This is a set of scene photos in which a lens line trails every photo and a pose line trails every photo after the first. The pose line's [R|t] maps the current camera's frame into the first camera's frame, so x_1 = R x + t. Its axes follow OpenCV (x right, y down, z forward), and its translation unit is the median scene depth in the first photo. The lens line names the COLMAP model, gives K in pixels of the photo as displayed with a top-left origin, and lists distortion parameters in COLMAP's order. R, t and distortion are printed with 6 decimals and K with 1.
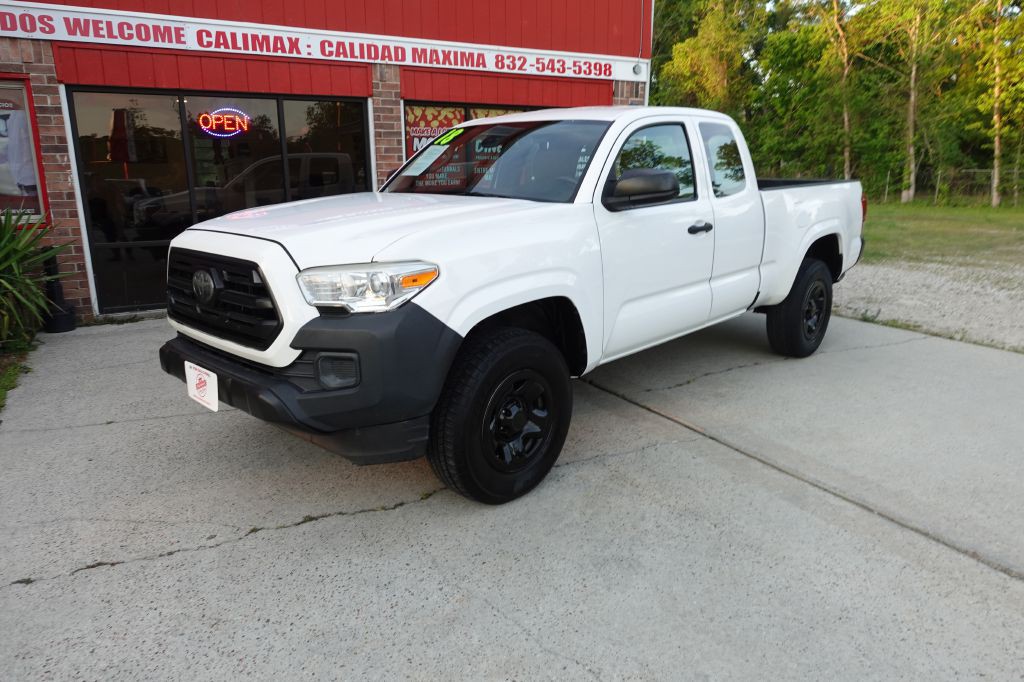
lens RADIAL K [[703.9, 0, 512.2], [0, 703.9, 340.0], [0, 0, 1]] dist [-0.000075, -0.002791]
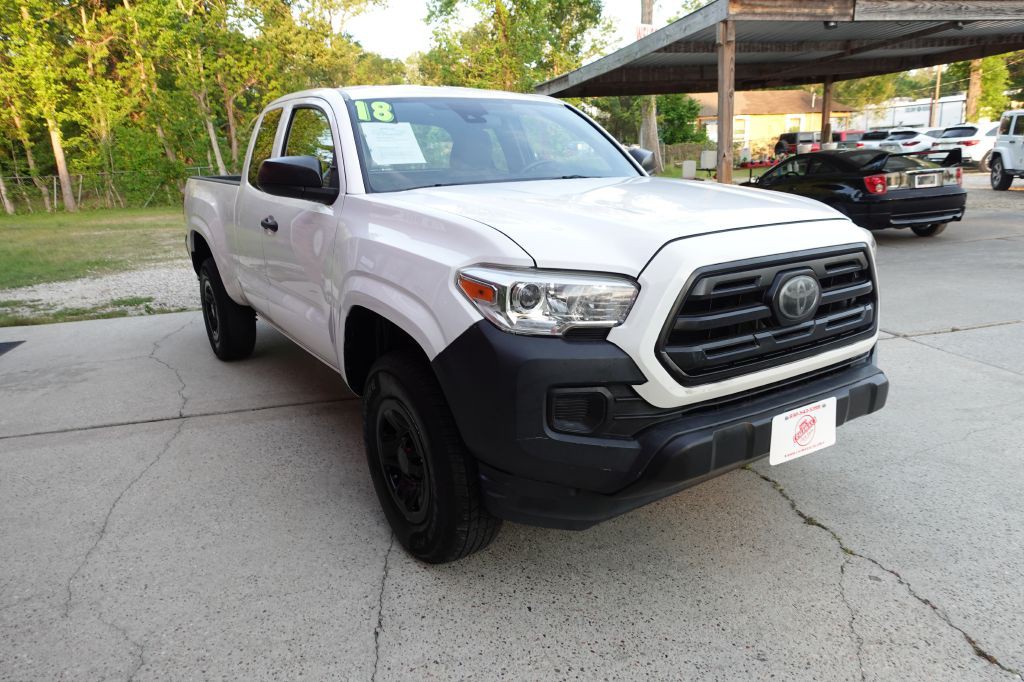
lens RADIAL K [[703.9, 0, 513.9], [0, 703.9, 343.0], [0, 0, 1]] dist [-0.000075, -0.002791]
pose [[0.232551, -0.252032, 0.939362, -0.503272], [0.260639, 0.946663, 0.189466, -0.102839], [-0.937010, 0.200773, 0.285836, 0.449182]]
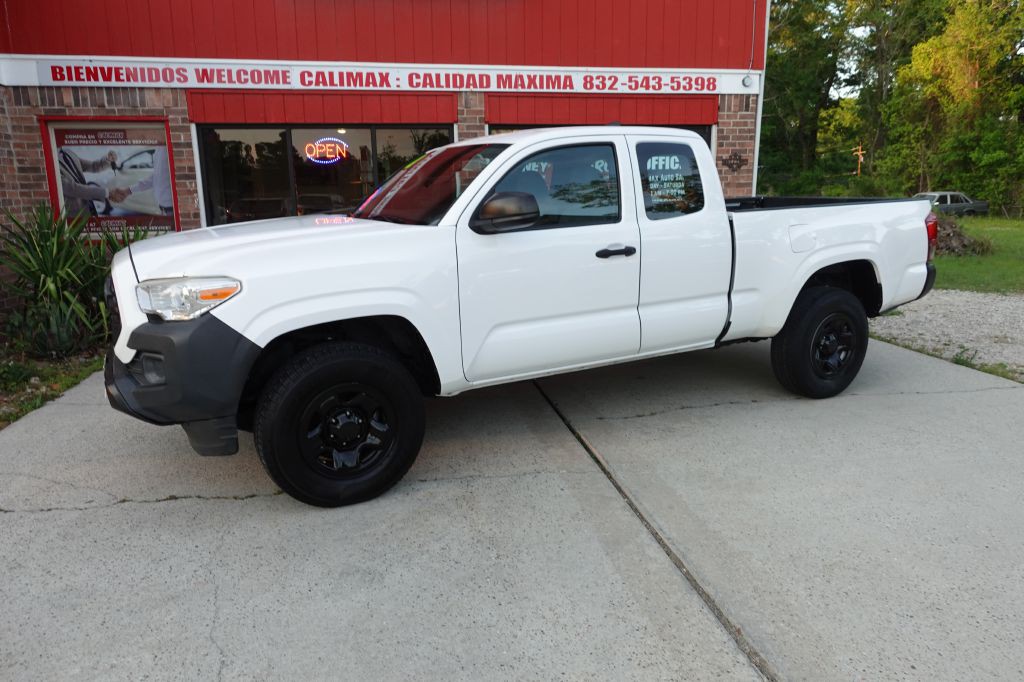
lens RADIAL K [[703.9, 0, 512.2], [0, 703.9, 338.0], [0, 0, 1]] dist [-0.000075, -0.002791]
pose [[0.950124, 0.054956, -0.306991, 0.246936], [-0.063046, 0.997874, -0.016492, -0.009770], [0.305432, 0.035024, 0.951570, 0.028472]]
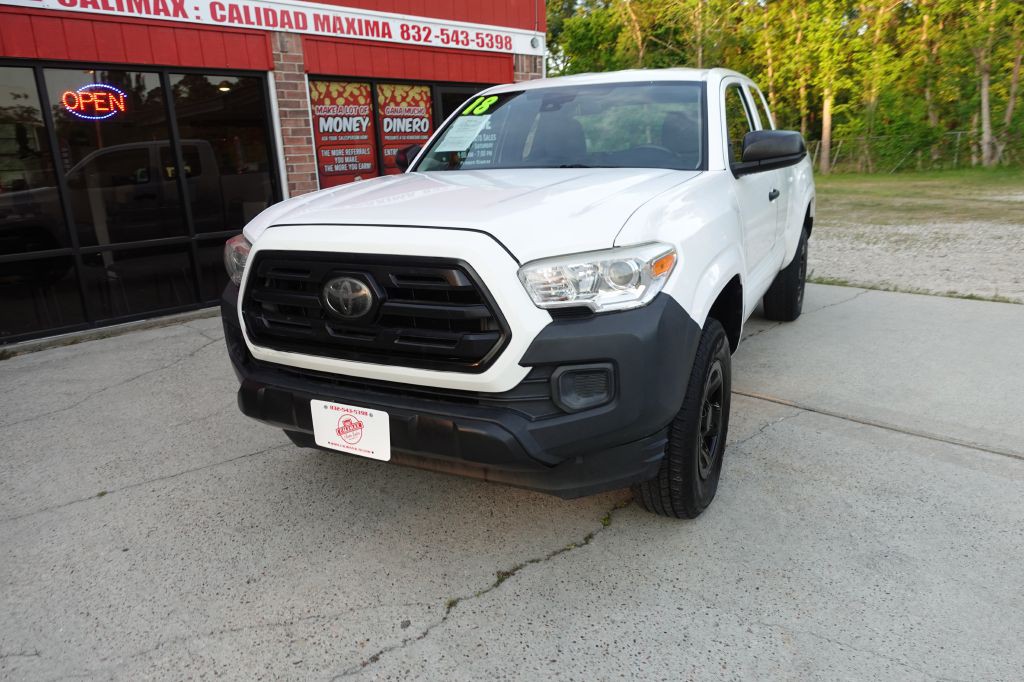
lens RADIAL K [[703.9, 0, 512.1], [0, 703.9, 339.3], [0, 0, 1]] dist [-0.000075, -0.002791]
pose [[0.959362, -0.103904, 0.262350, -0.196797], [0.099195, 0.994580, 0.031169, -0.015939], [-0.264167, -0.003879, 0.964469, 0.095827]]
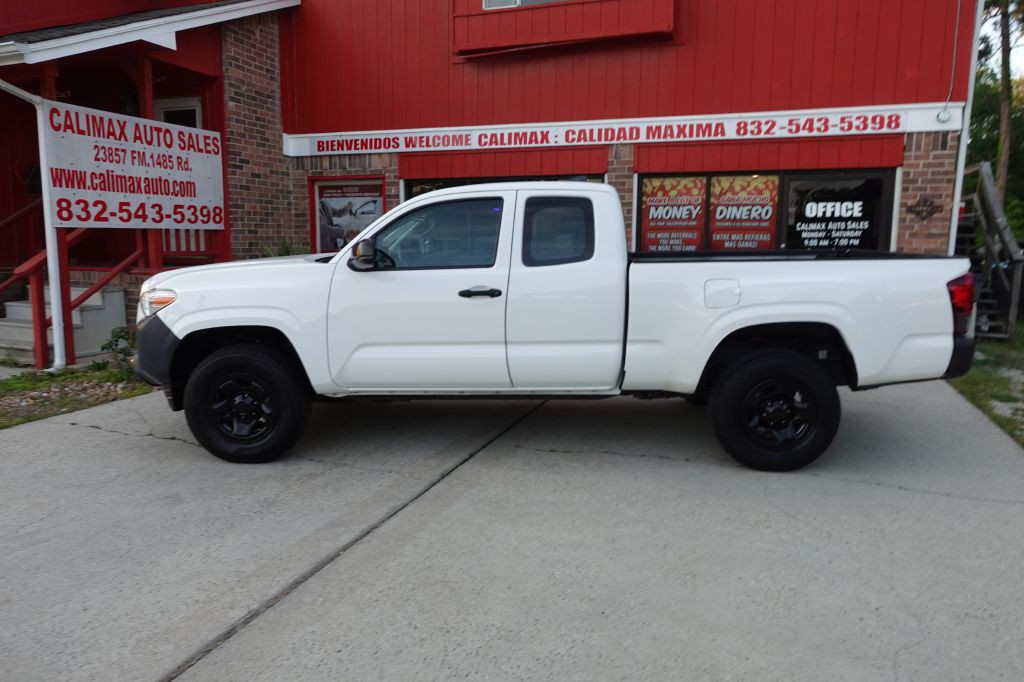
lens RADIAL K [[703.9, 0, 512.1], [0, 703.9, 335.8], [0, 0, 1]] dist [-0.000075, -0.002791]
pose [[0.657594, 0.114571, -0.744610, 0.635368], [-0.182326, 0.983190, -0.009739, -0.052621], [0.730977, 0.142166, 0.667429, 0.183167]]
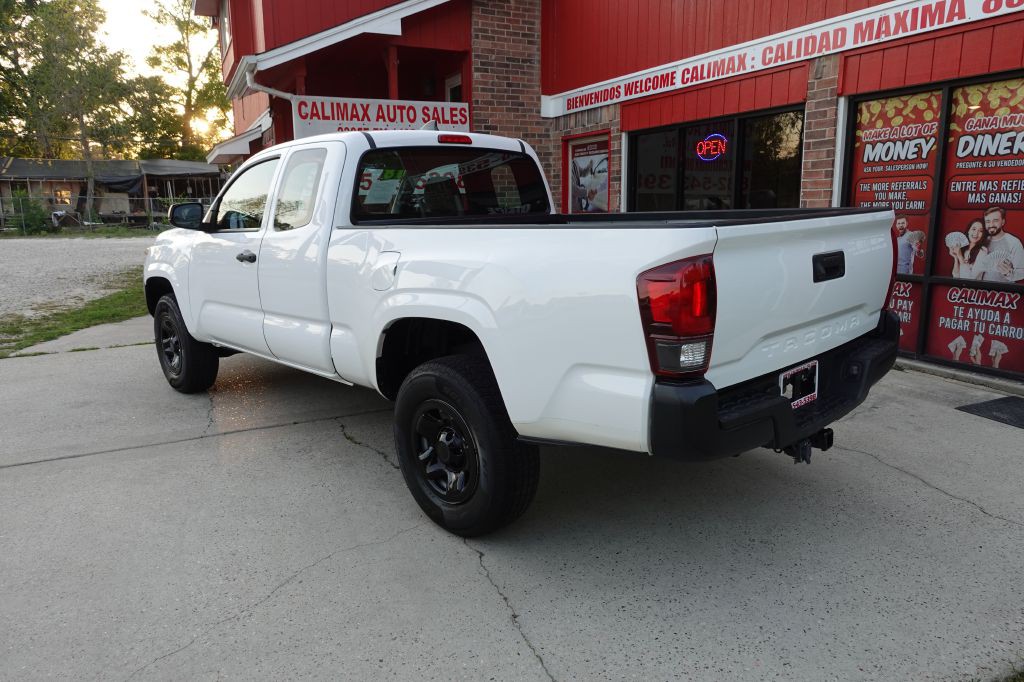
lens RADIAL K [[703.9, 0, 515.9], [0, 703.9, 336.5], [0, 0, 1]] dist [-0.000075, -0.002791]
pose [[-0.054956, 0.197801, -0.978701, 0.740364], [-0.212614, 0.955384, 0.205027, -0.198281], [0.975590, 0.219353, -0.010449, 0.814777]]
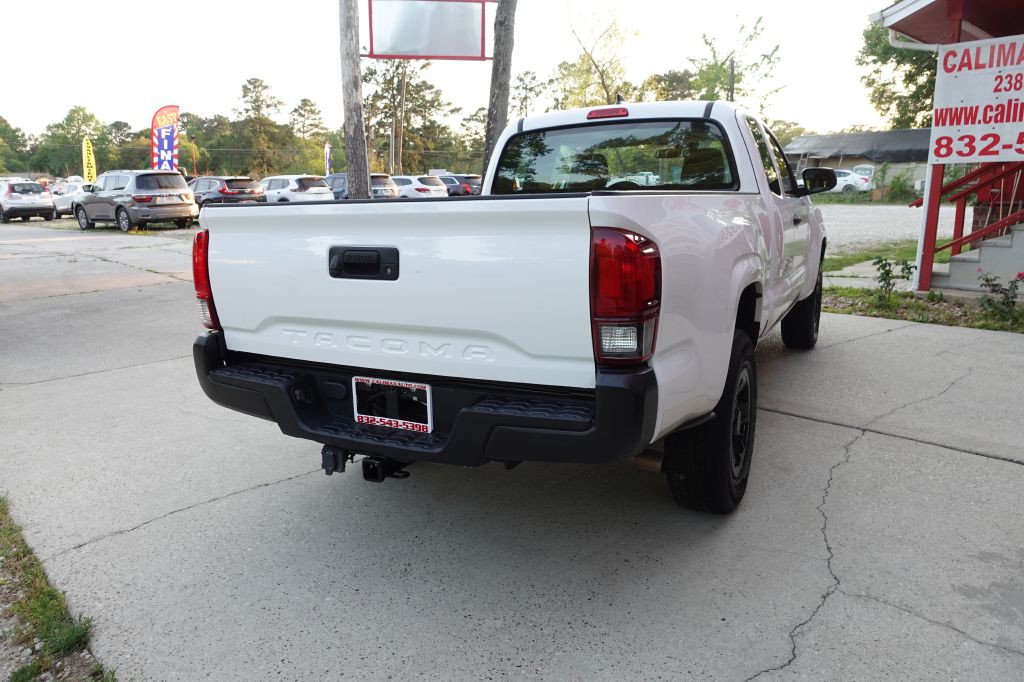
lens RADIAL K [[703.9, 0, 510.1], [0, 703.9, 332.0], [0, 0, 1]] dist [-0.000075, -0.002791]
pose [[-0.966677, 0.078286, -0.243735, 0.367977], [-0.031422, 0.908610, 0.416463, -0.297871], [0.254063, 0.410244, -0.875872, 1.272406]]
